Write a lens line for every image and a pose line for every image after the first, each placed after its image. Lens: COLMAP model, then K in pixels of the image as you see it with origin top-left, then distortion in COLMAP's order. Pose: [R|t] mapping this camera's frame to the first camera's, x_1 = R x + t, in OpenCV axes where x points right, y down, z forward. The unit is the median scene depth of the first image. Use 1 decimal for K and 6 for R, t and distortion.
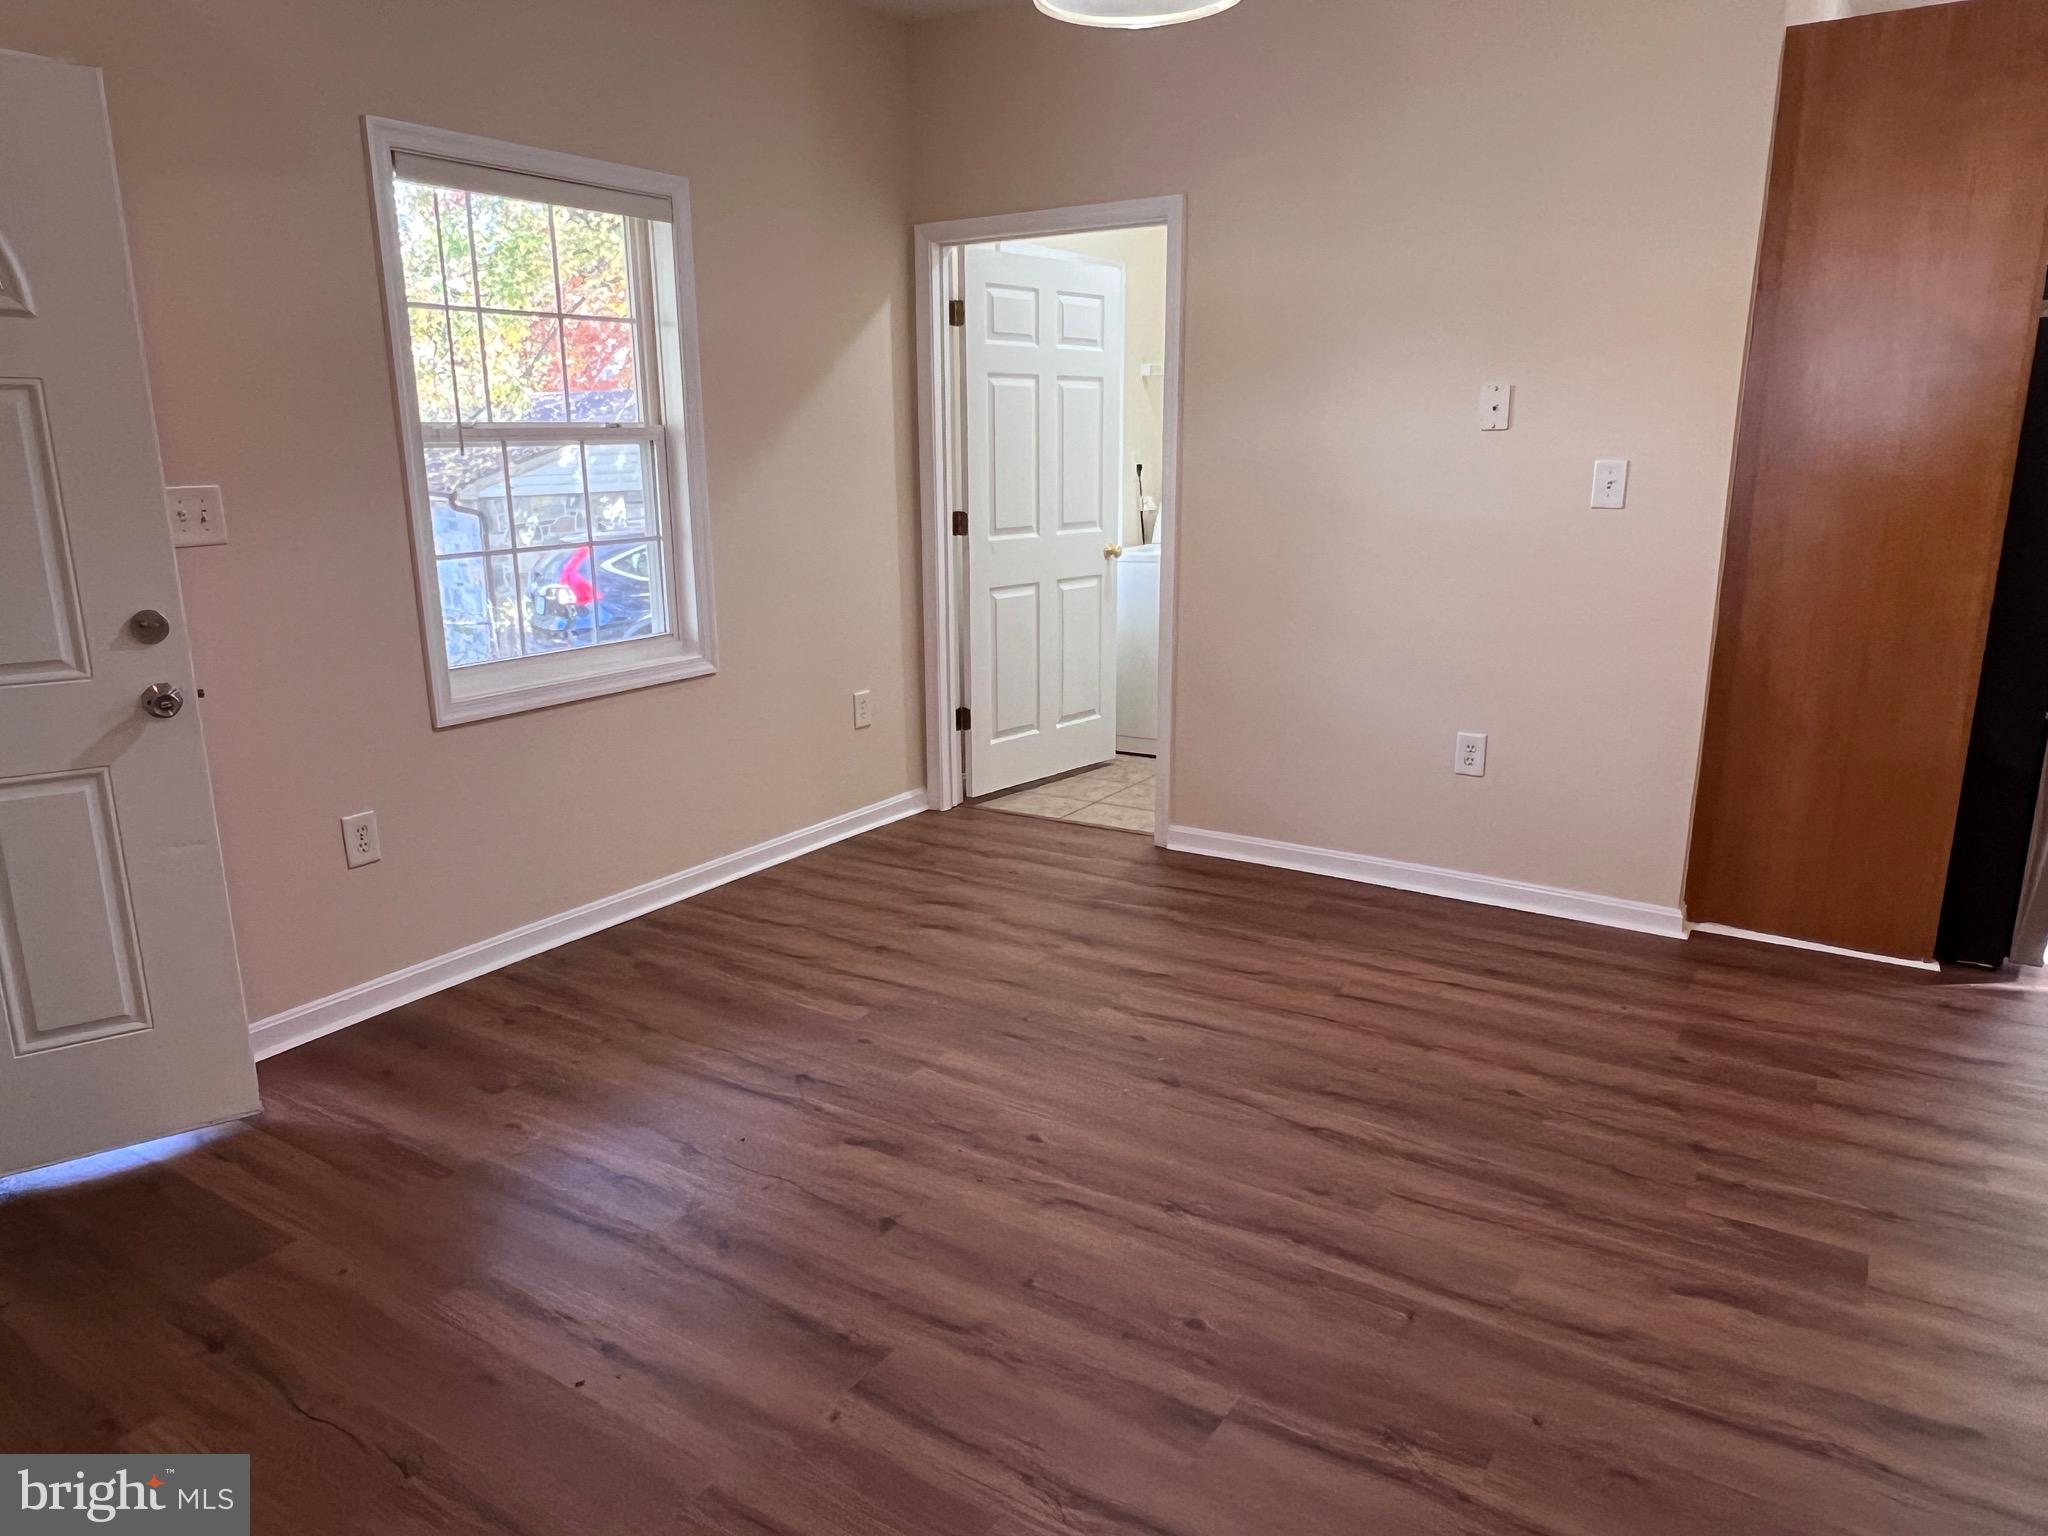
lens RADIAL K [[1380.3, 0, 1017.0], [0, 1380.3, 775.7], [0, 0, 1]] dist [0.004847, 0.001875]
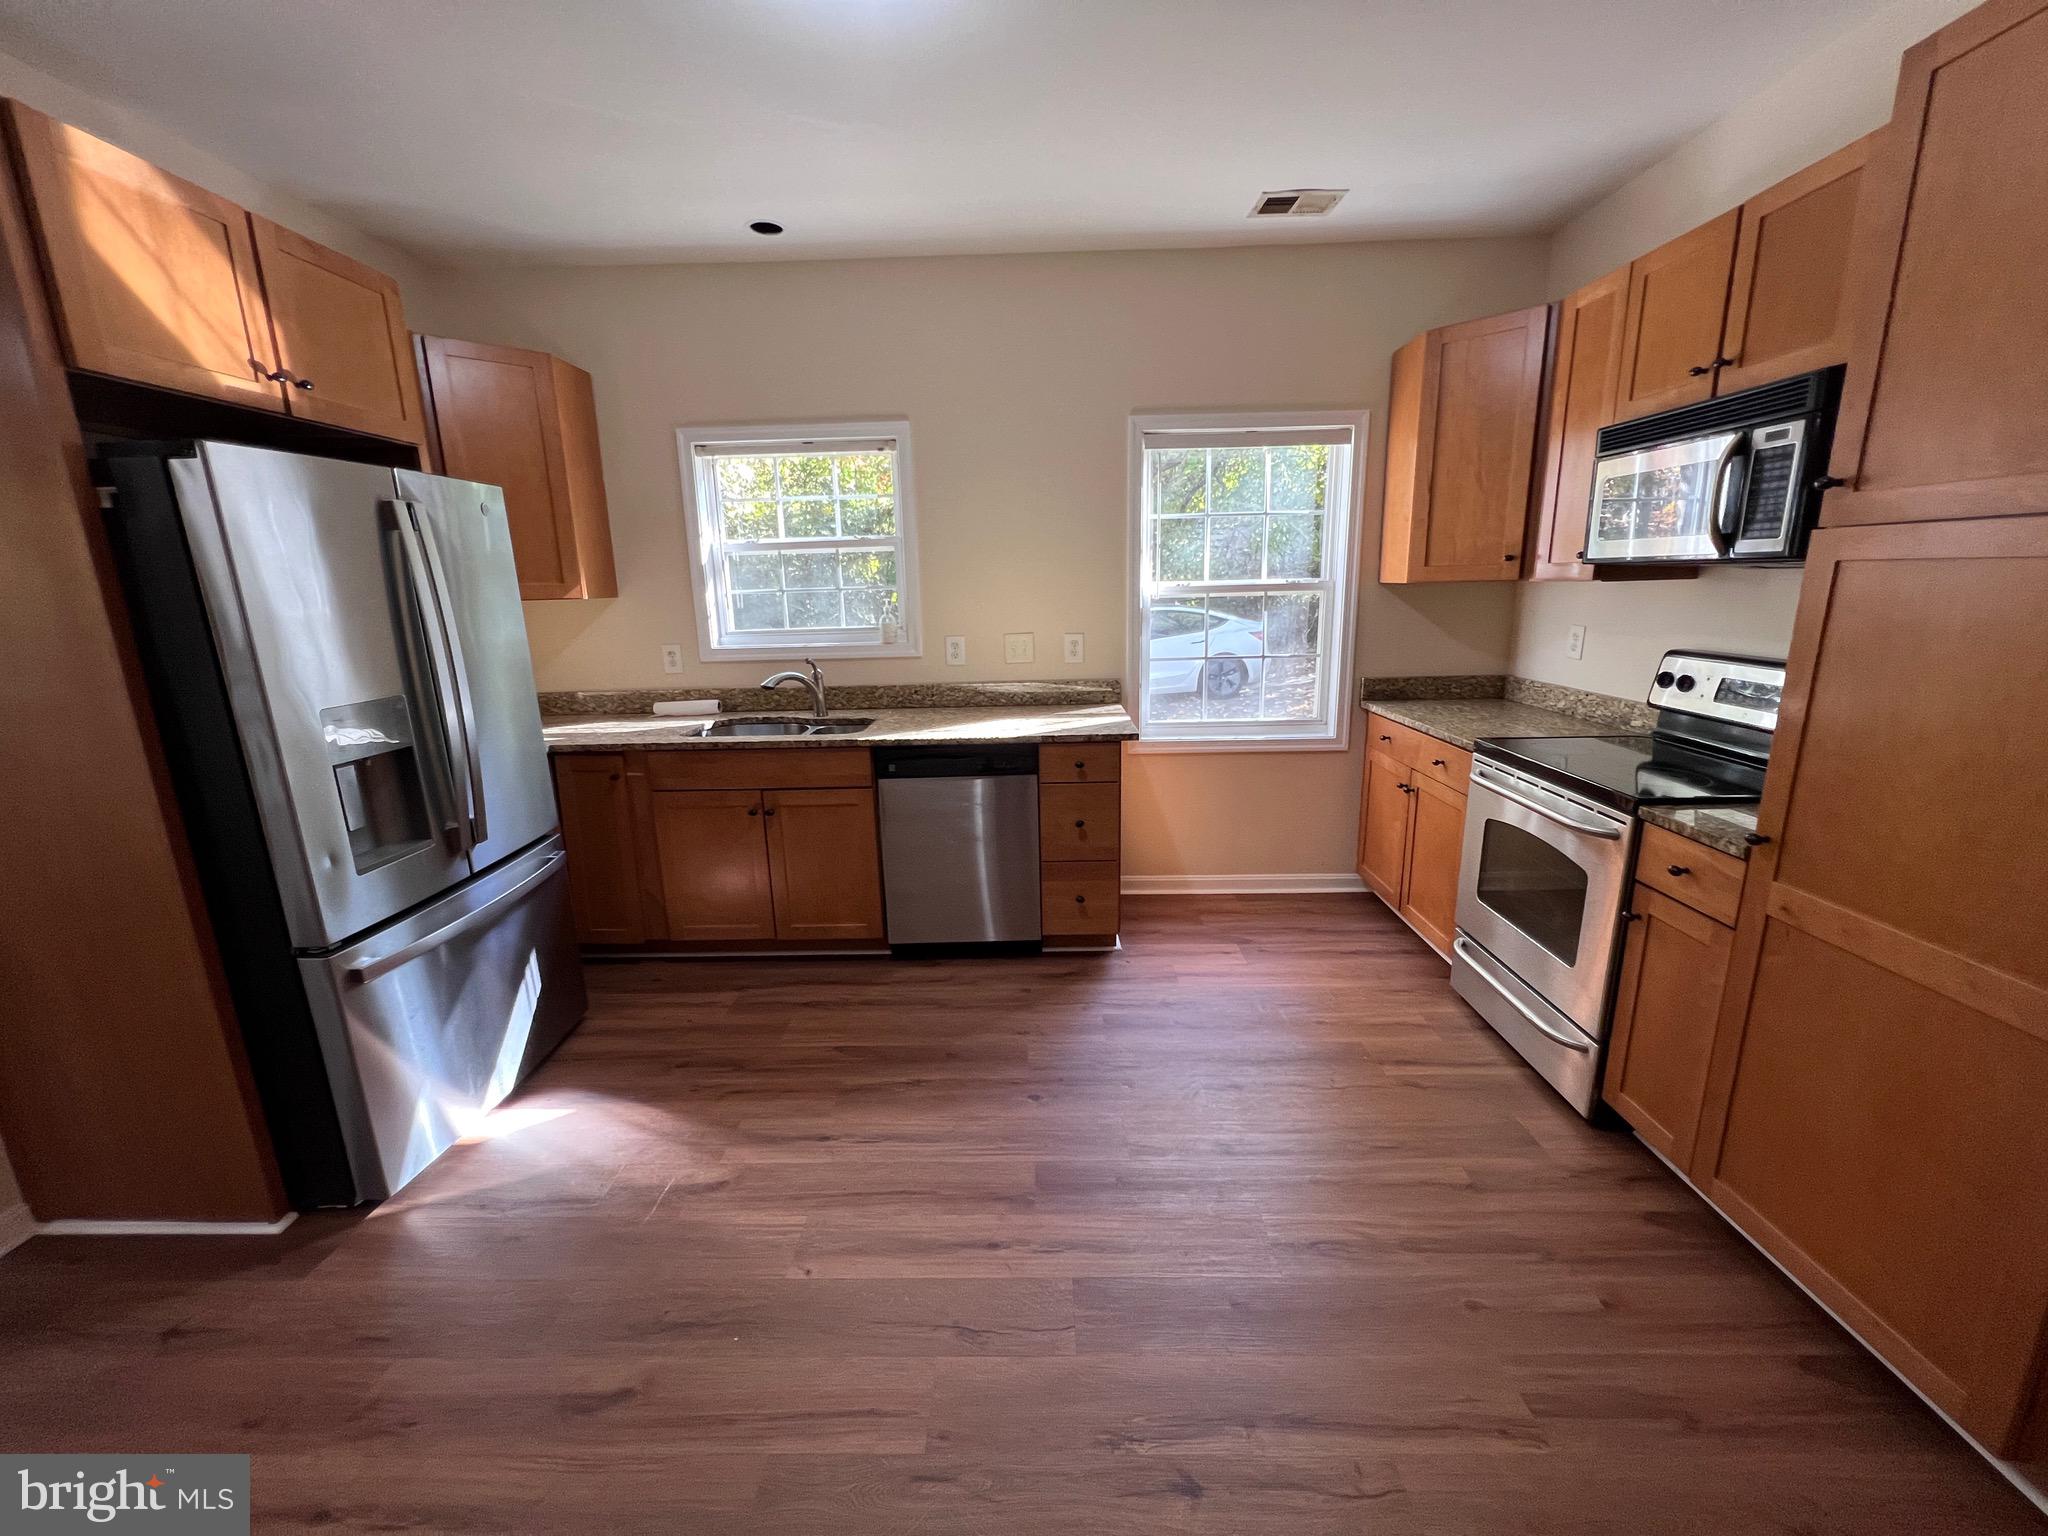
lens RADIAL K [[819.4, 0, 1022.0], [0, 819.4, 771.1], [0, 0, 1]] dist [-0.002348, -0.000683]
pose [[0.844048, -0.133107, 0.519486, 0.853335], [0.146405, 0.989102, 0.015560, -0.093794], [-0.515896, 0.062922, 0.854337, 0.285585]]
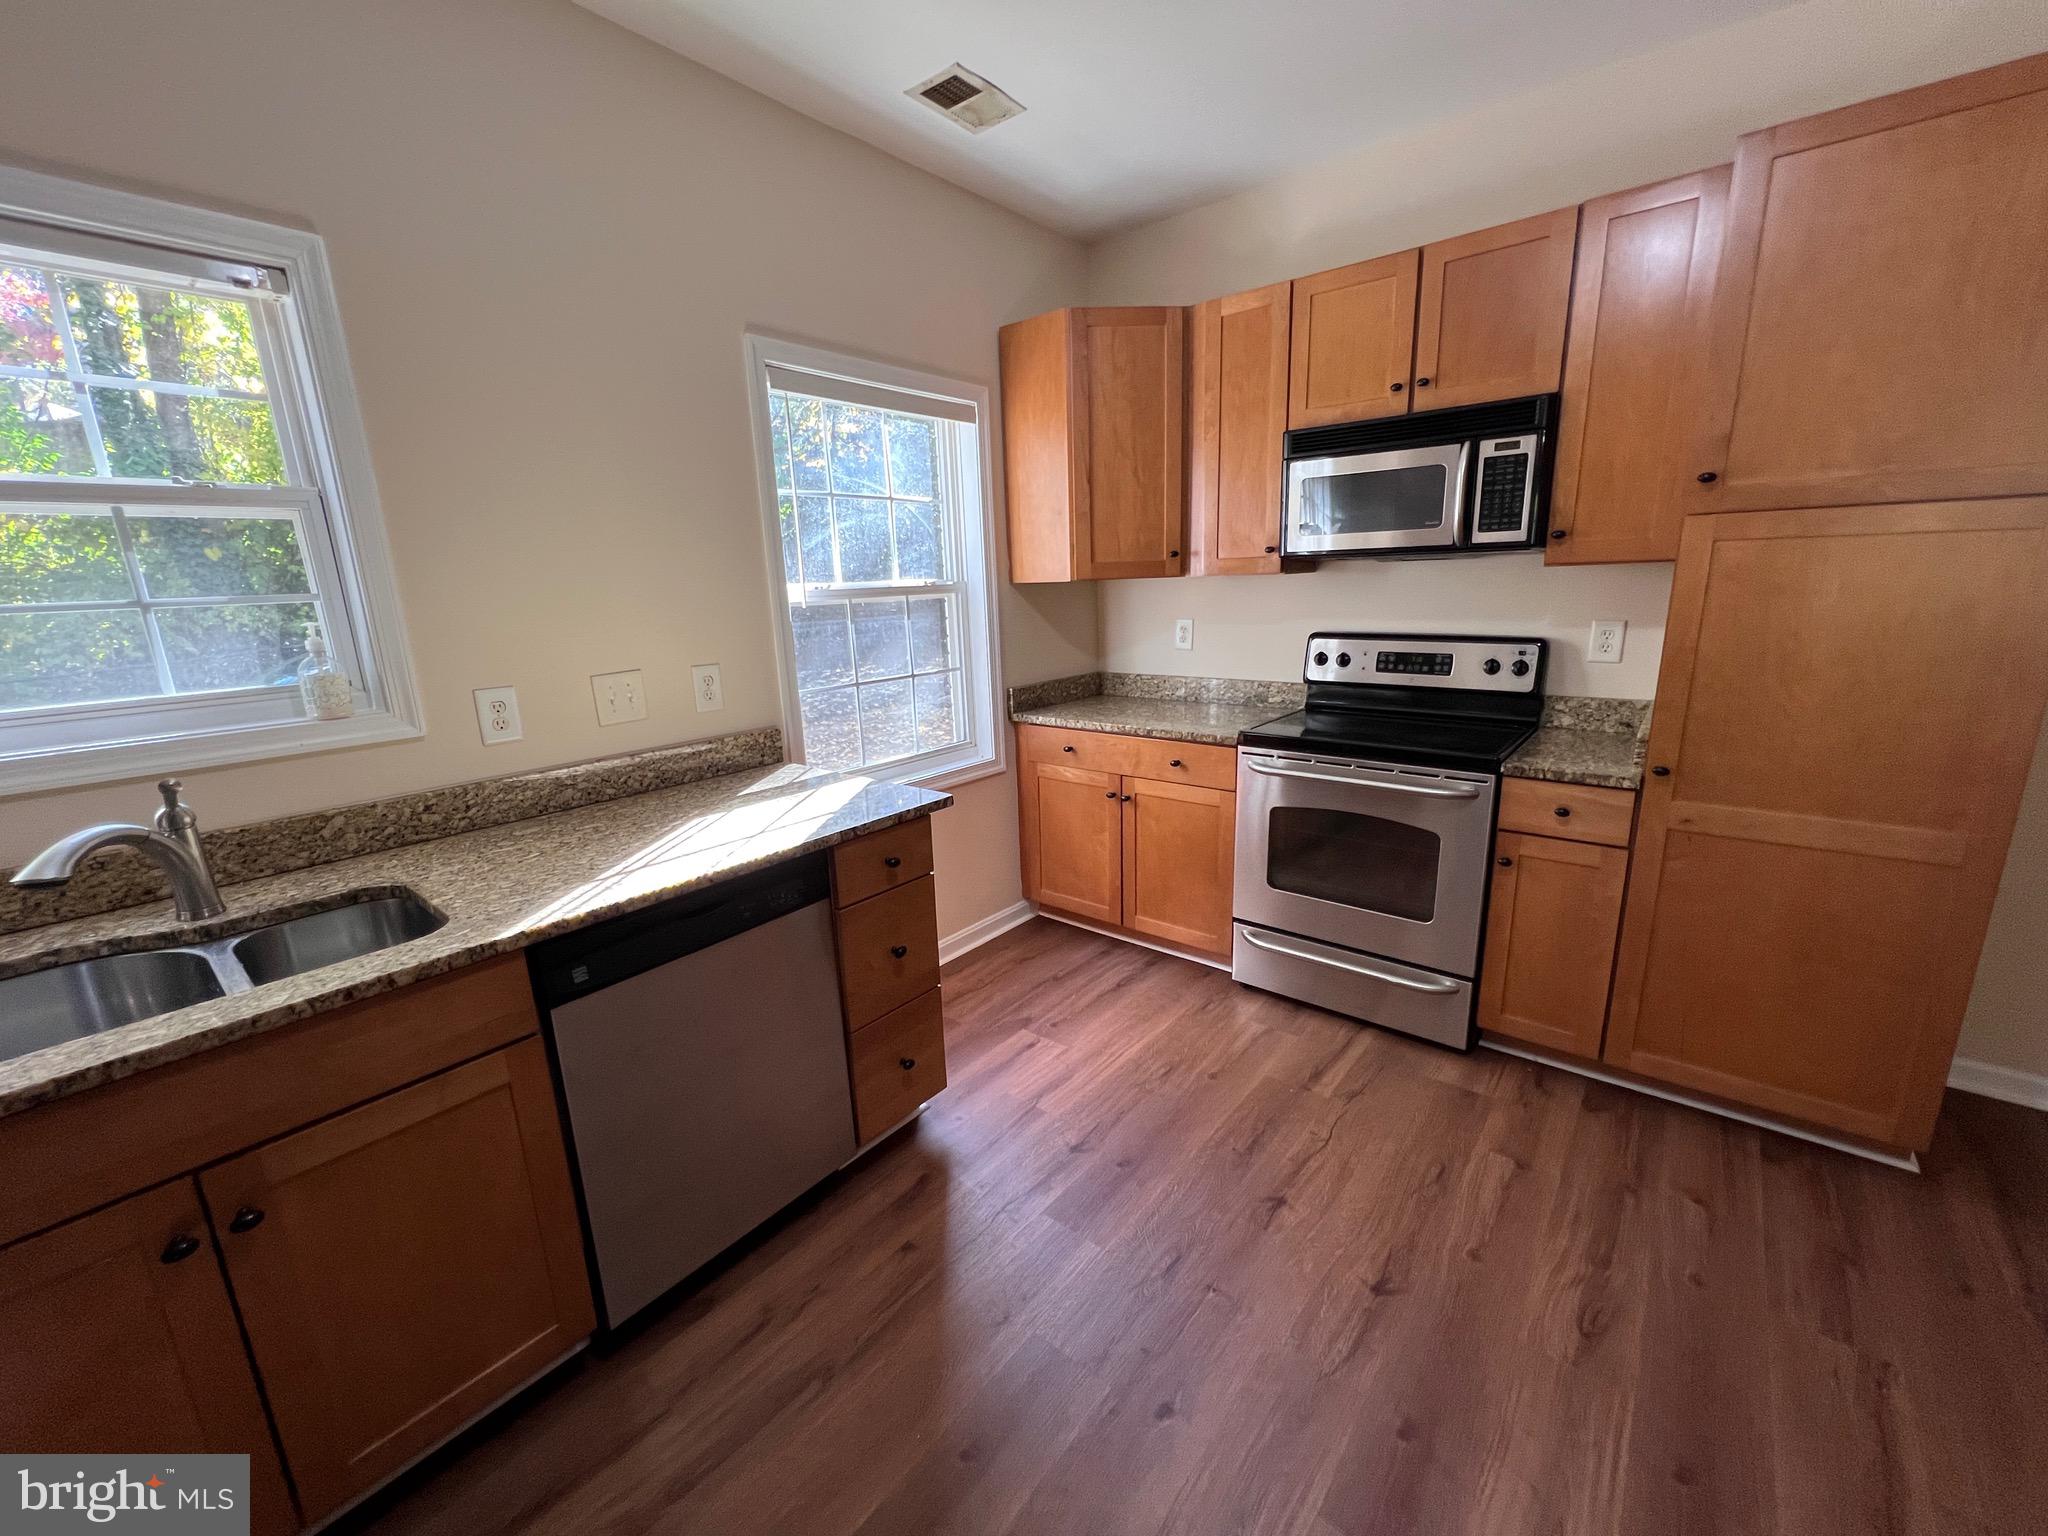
lens RADIAL K [[819.4, 0, 1020.6], [0, 819.4, 770.8], [0, 0, 1]] dist [-0.002348, -0.000683]
pose [[0.111732, -0.222450, 0.968521, 0.846094], [0.274552, 0.943598, 0.185052, -0.210401], [-0.955059, 0.245233, 0.166505, 0.787788]]
